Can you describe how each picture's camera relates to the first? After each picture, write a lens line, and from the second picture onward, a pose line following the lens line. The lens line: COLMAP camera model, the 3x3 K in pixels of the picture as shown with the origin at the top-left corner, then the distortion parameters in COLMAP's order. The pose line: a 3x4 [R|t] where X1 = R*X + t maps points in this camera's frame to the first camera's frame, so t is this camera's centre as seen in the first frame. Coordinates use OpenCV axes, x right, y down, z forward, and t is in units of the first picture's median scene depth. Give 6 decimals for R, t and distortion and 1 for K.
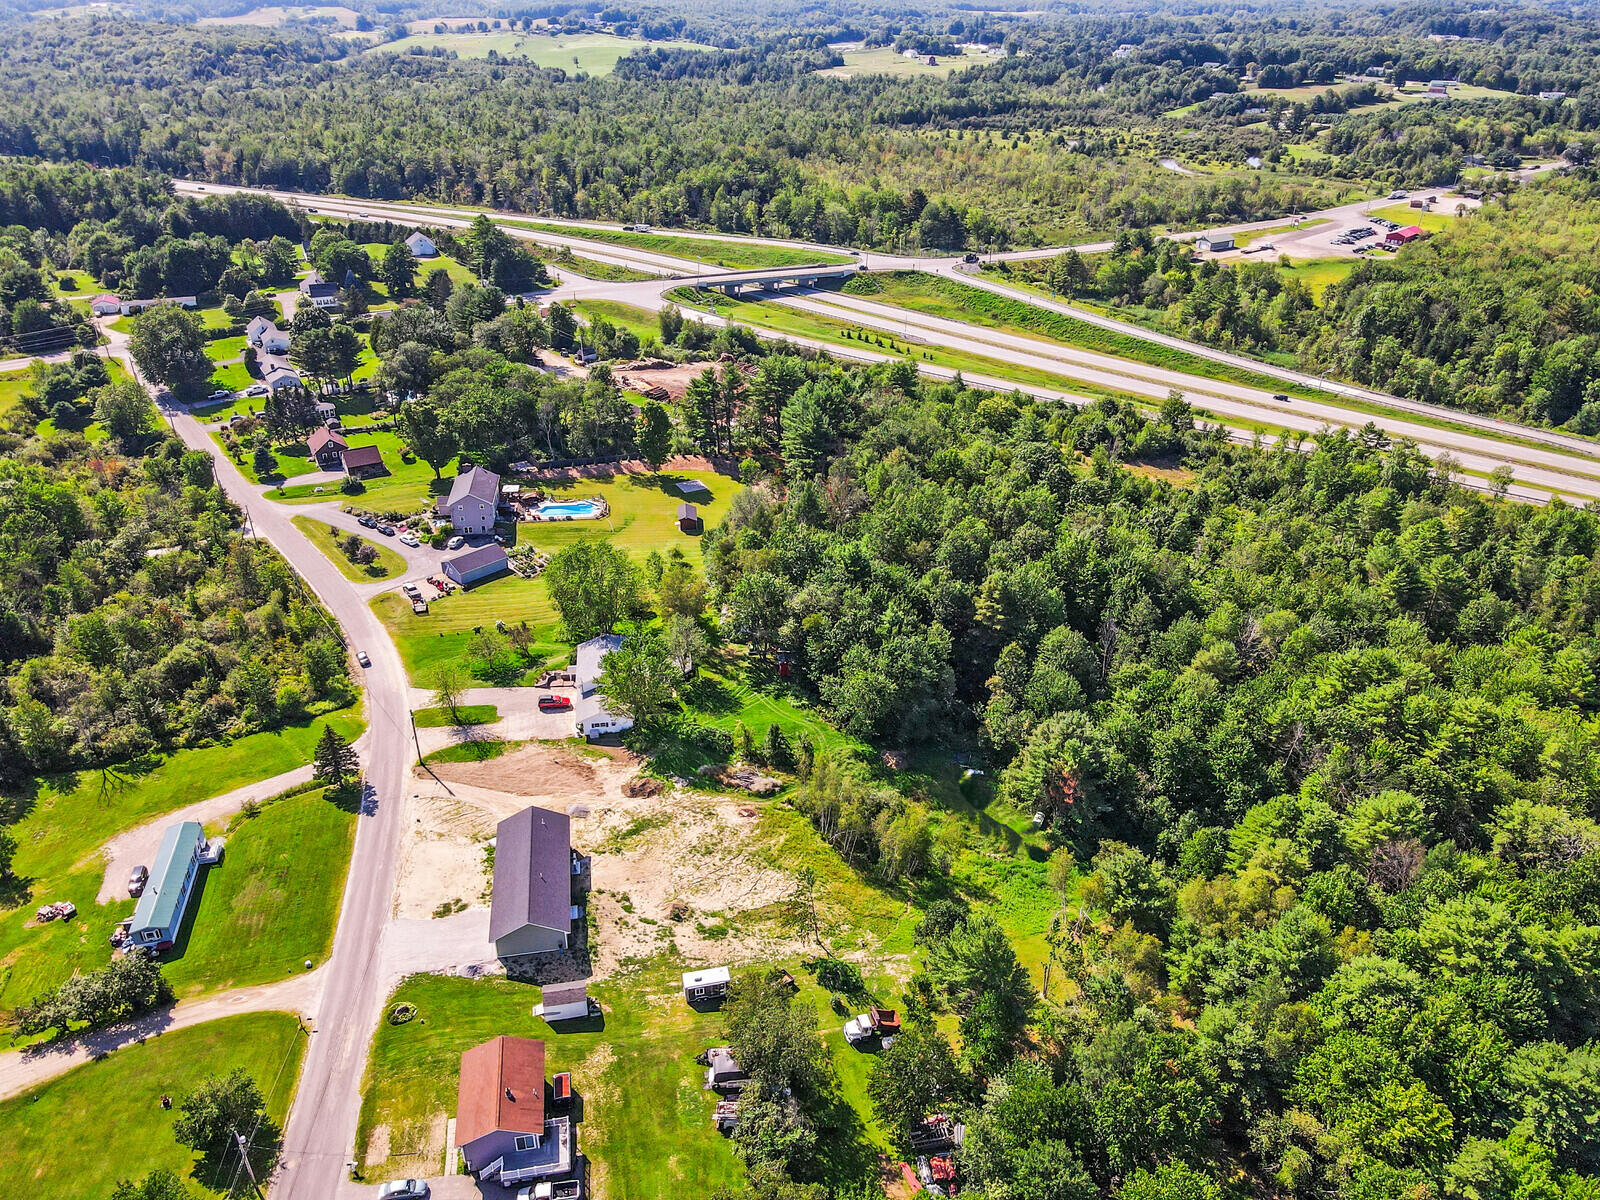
lens RADIAL K [[1166.8, 0, 800.0], [0, 1166.8, 600.0], [0, 0, 1]] dist [-0.001534, 0.028347]
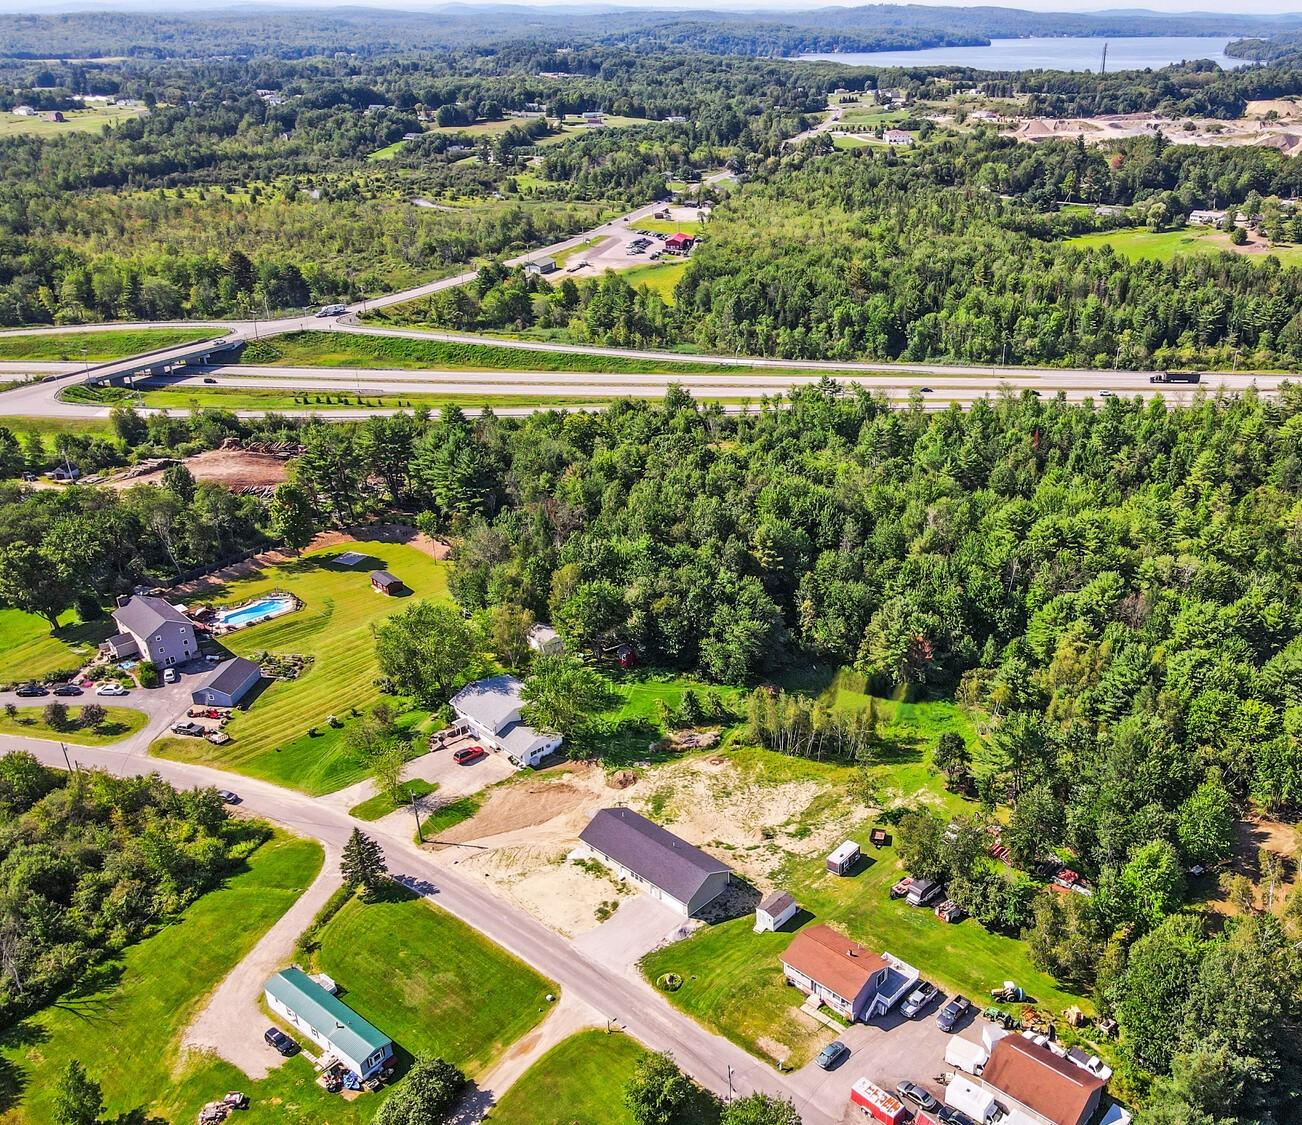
lens RADIAL K [[1360.1, 0, 651.0], [0, 1360.1, 562.5], [0, 0, 1]] dist [0.027209, -0.015667]
pose [[0.768542, -0.250860, 0.588568, -0.552682], [0.307028, 0.951689, 0.004718, -0.021517], [-0.561317, 0.177081, 0.808434, -0.061612]]
